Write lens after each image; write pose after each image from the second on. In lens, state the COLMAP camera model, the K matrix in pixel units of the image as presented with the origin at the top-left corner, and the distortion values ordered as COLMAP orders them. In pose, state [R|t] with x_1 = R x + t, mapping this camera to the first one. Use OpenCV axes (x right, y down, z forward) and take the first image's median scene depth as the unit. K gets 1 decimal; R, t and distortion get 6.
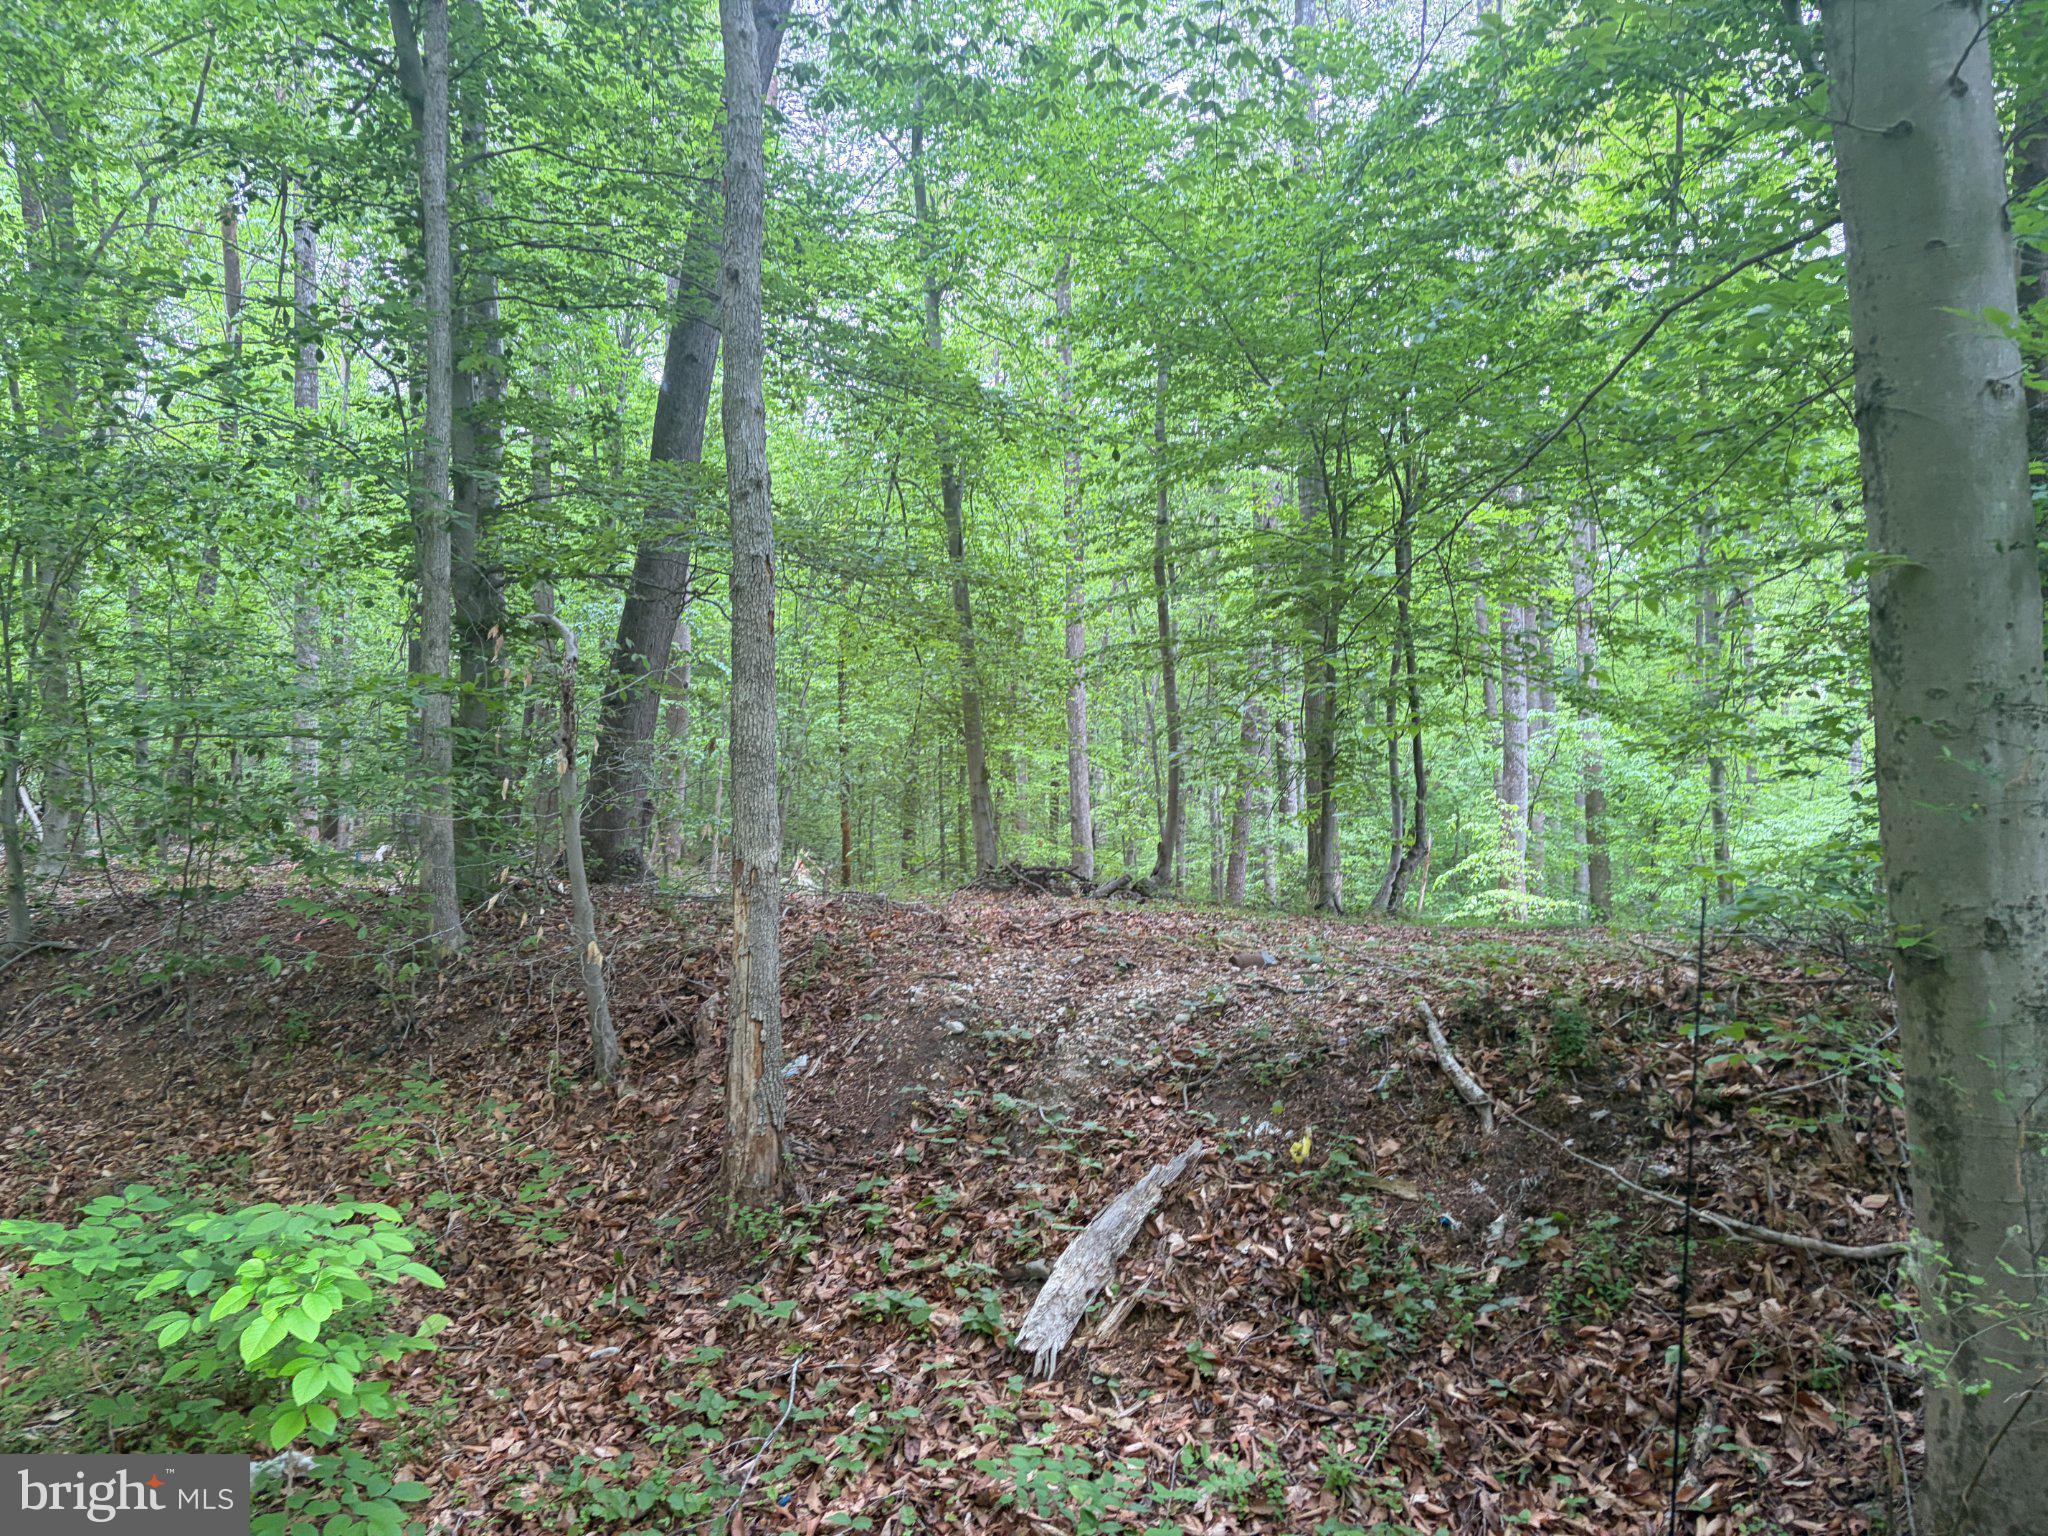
lens RADIAL K [[1556.3, 0, 1030.8], [0, 1556.3, 763.8], [0, 0, 1]] dist [-0.001734, -0.000532]
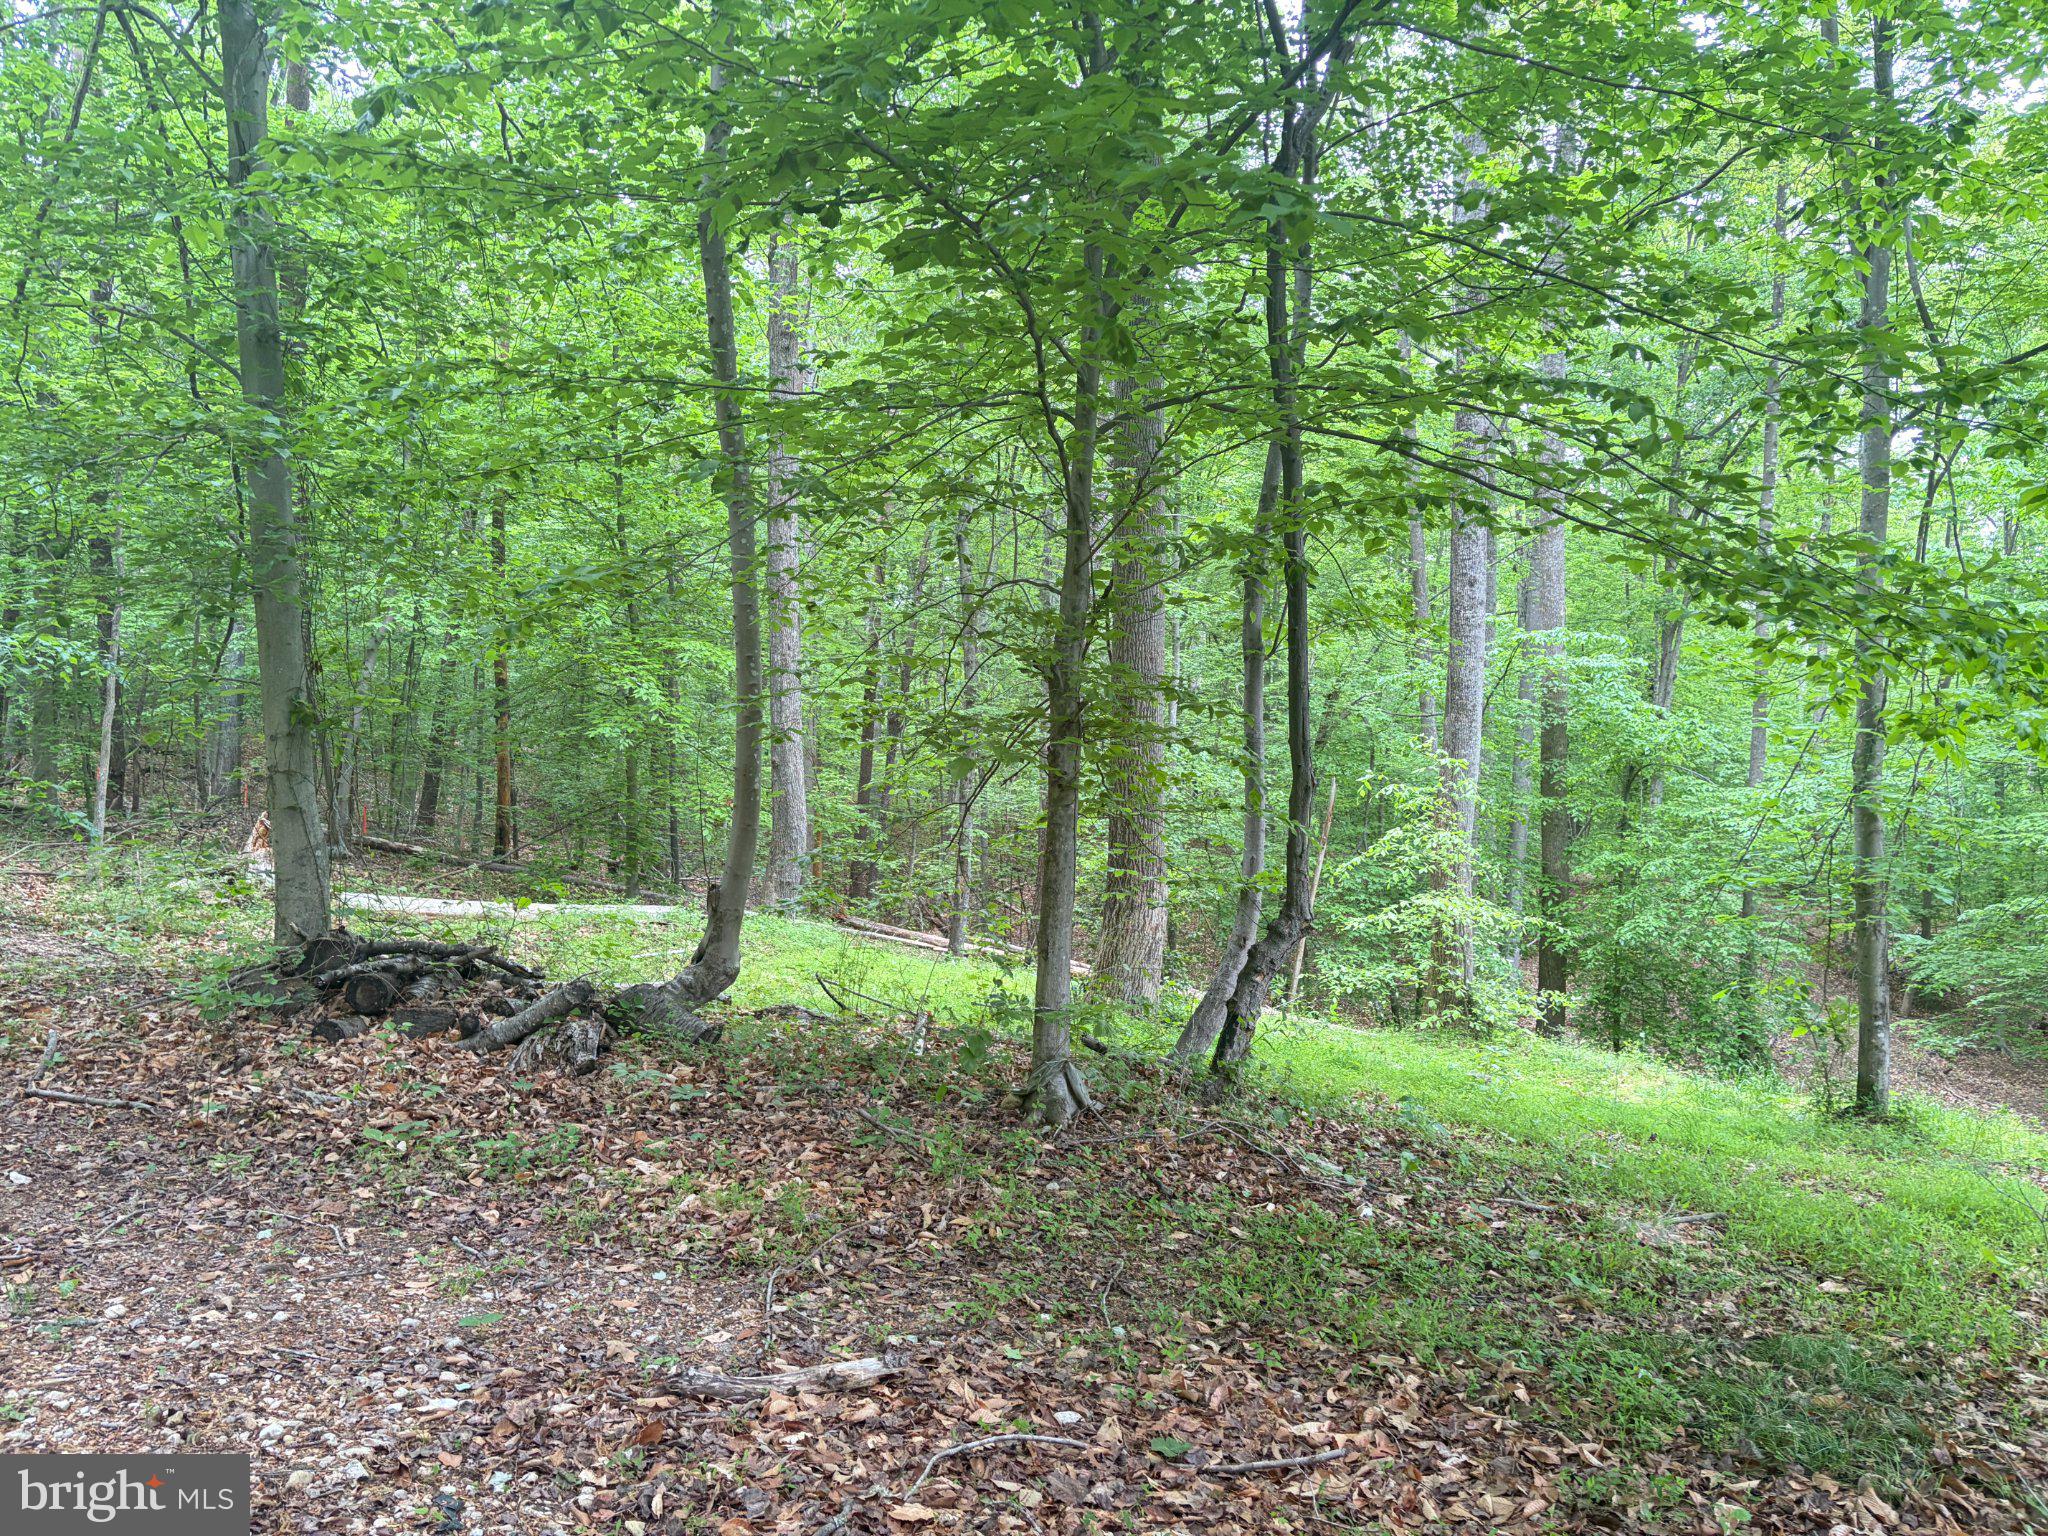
lens RADIAL K [[1556.3, 0, 1017.6], [0, 1556.3, 767.4], [0, 0, 1]] dist [-0.001734, -0.000532]
pose [[0.998510, 0.022198, 0.049855, 0.096103], [-0.025681, 0.997192, 0.070343, -0.010052], [-0.048154, -0.071518, 0.996276, 0.367730]]
